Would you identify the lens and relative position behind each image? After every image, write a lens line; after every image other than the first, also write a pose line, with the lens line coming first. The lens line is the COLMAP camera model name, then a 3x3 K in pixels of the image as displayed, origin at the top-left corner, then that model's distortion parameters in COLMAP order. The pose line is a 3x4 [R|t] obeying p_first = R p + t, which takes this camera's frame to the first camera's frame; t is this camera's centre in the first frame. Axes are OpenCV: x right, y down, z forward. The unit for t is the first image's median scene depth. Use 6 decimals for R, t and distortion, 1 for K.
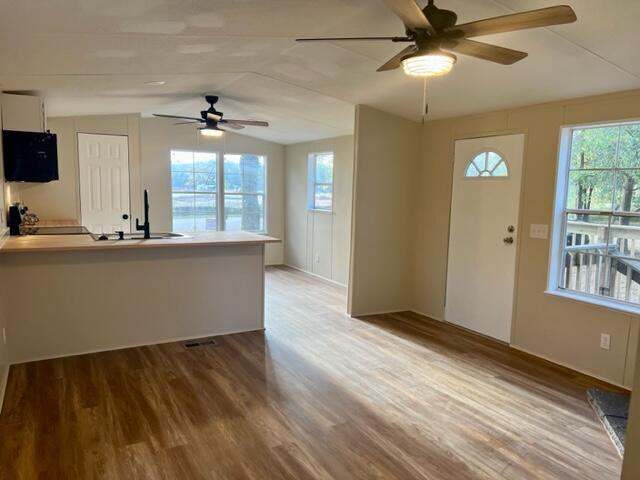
lens RADIAL K [[481.2, 0, 320.0], [0, 481.2, 240.0], [0, 0, 1]] dist [0.066301, -0.086446]
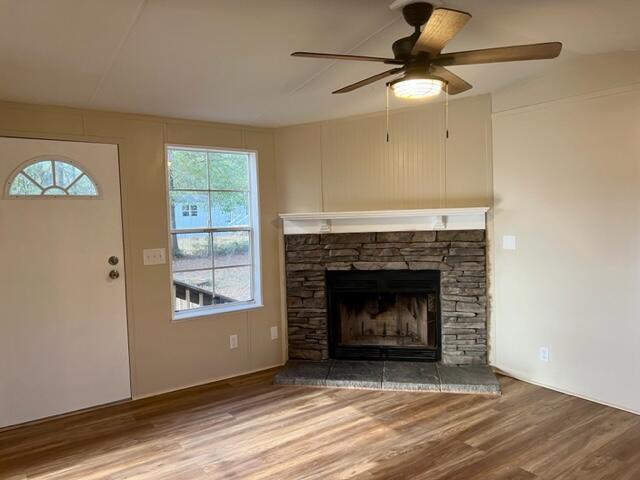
lens RADIAL K [[481.2, 0, 320.0], [0, 481.2, 240.0], [0, 0, 1]] dist [0.066301, -0.086446]
pose [[-0.108951, -0.085296, 0.990381, -0.478156], [0.123676, 0.987407, 0.098646, -0.100855], [-0.986323, 0.133234, -0.097030, 0.791281]]
